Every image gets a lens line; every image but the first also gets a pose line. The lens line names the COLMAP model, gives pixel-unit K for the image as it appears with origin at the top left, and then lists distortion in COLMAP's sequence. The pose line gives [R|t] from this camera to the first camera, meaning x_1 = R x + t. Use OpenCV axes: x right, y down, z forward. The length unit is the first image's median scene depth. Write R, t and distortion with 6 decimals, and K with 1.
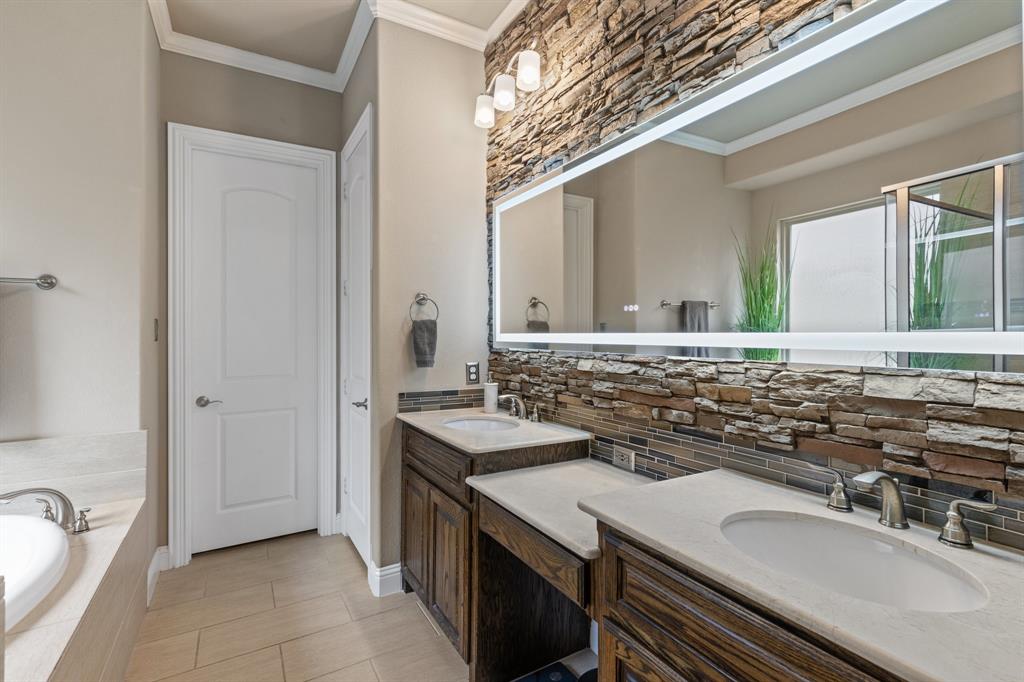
lens RADIAL K [[482.3, 0, 515.2], [0, 482.3, 333.4], [0, 0, 1]] dist [0.007767, -0.000351]
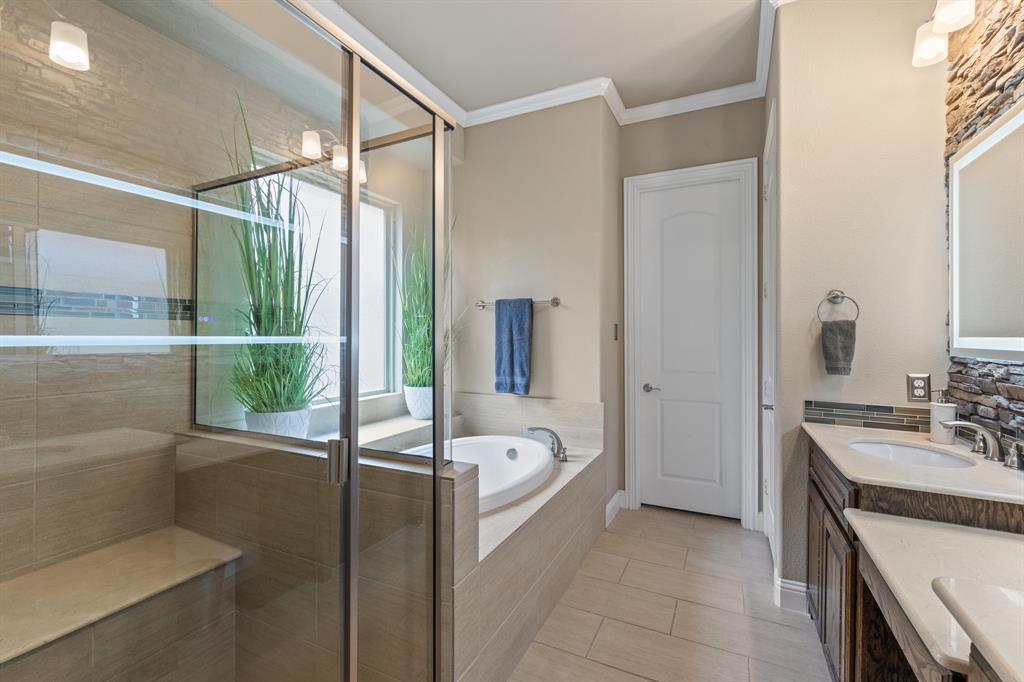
lens RADIAL K [[440.9, 0, 513.1], [0, 440.9, 341.0], [0, 0, 1]] dist [0.003796, -0.000148]
pose [[0.549547, 0.016938, -0.835291, 0.156417], [-0.005645, 0.999847, 0.016560, -0.001006], [0.835444, -0.004385, 0.549558, 0.067975]]
